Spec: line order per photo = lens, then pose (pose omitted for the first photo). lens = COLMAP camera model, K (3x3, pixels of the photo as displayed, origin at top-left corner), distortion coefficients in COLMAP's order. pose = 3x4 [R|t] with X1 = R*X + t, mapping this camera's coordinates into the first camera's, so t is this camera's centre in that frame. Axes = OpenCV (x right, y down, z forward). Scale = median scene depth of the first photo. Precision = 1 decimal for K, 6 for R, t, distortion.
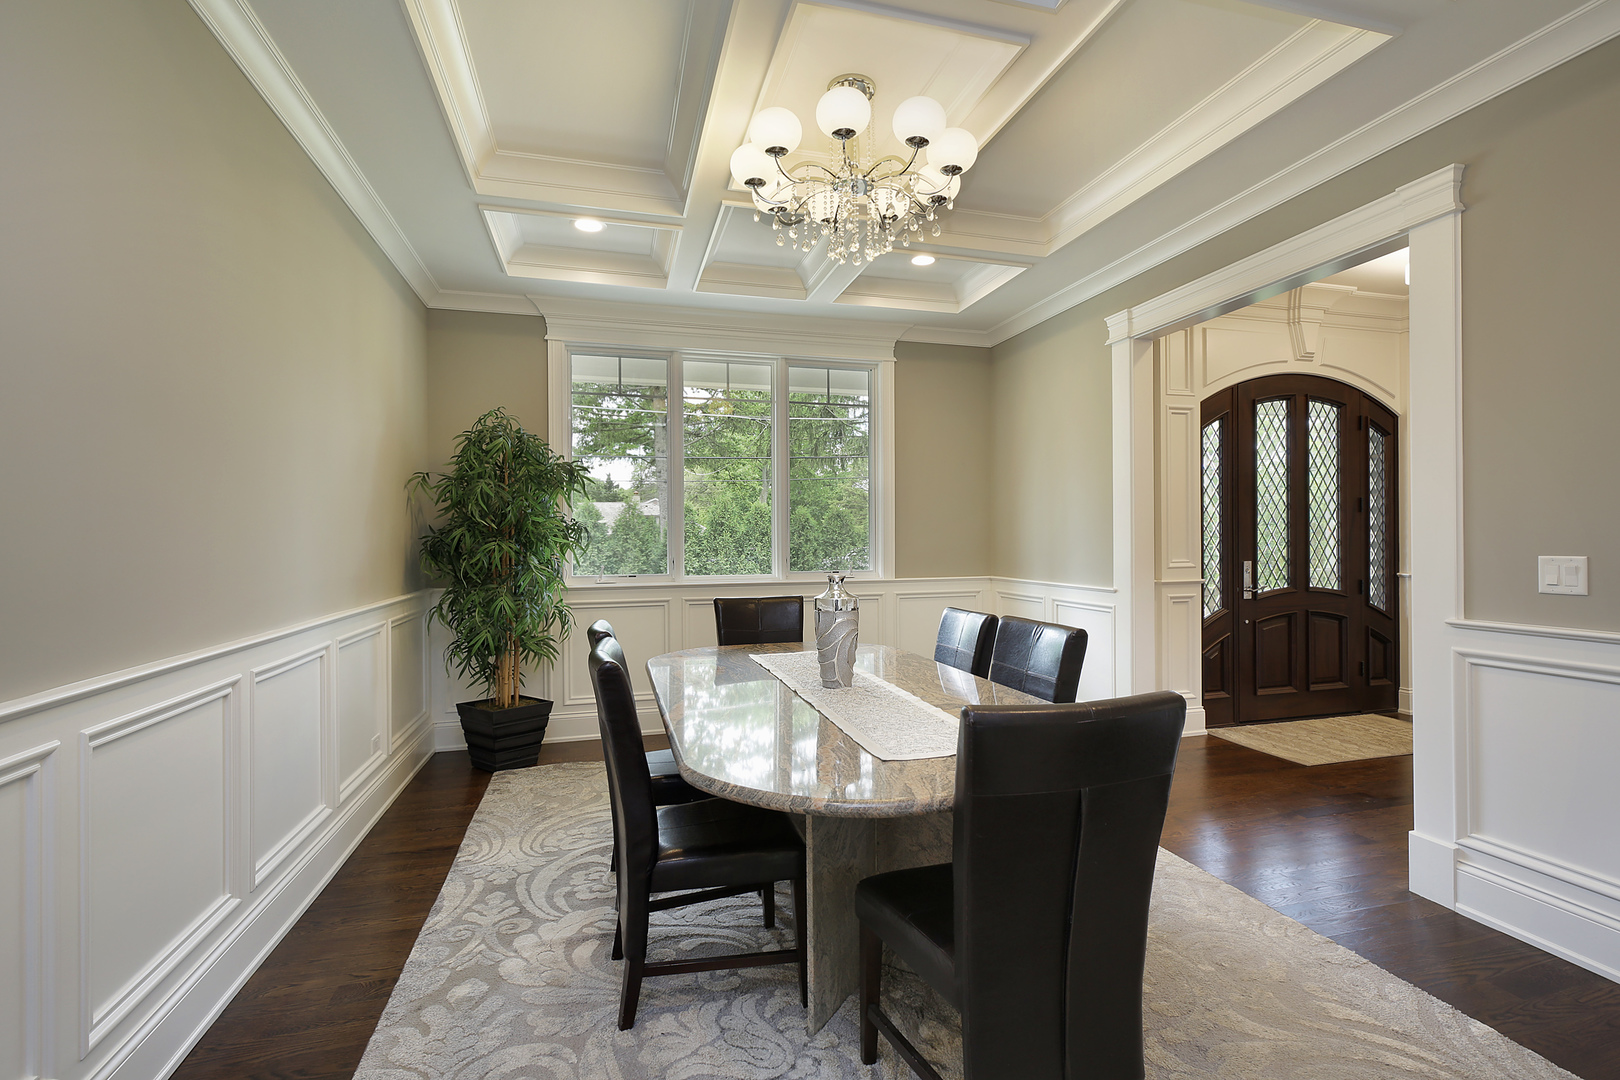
lens RADIAL K [[746.7, 0, 811.6], [0, 746.7, 536.6], [0, 0, 1]] dist [0.001014, 0.000046]
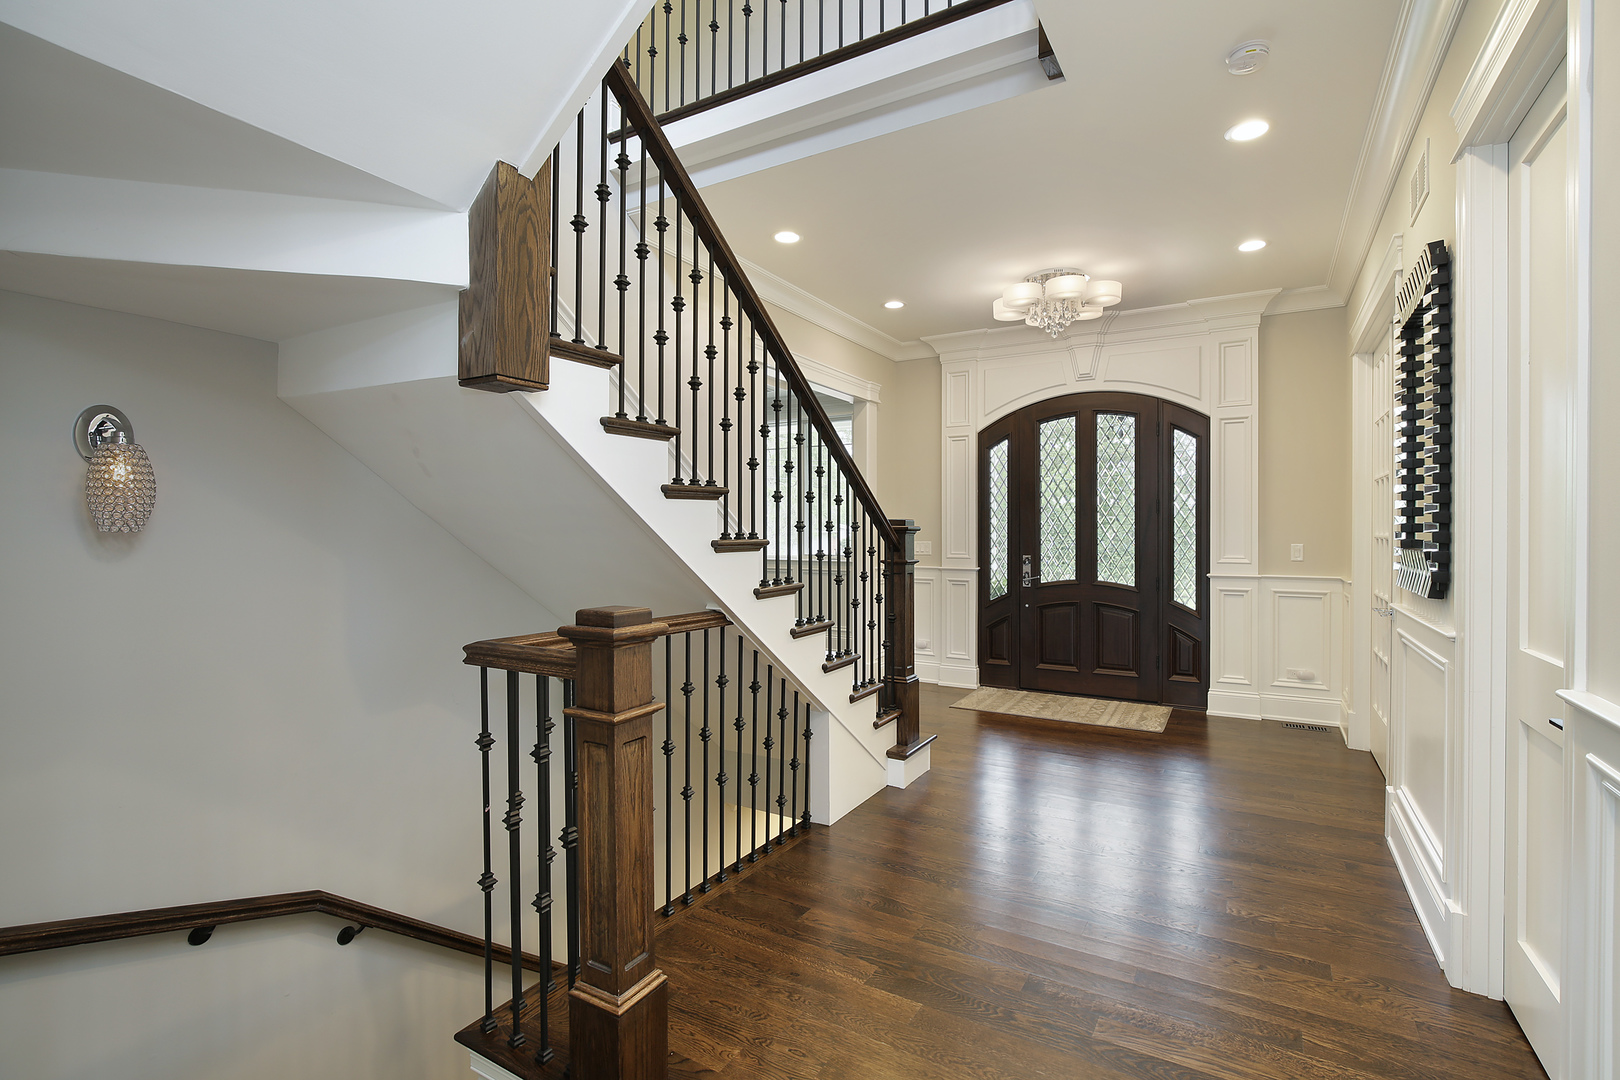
lens RADIAL K [[746.7, 0, 811.8], [0, 746.7, 535.7], [0, 0, 1]] dist [0.001014, 0.000046]
pose [[0.692964, 0.013312, -0.720849, 1.183331], [-0.006432, 0.999904, 0.012283, -0.011157], [0.720943, -0.003875, 0.692983, -0.083044]]
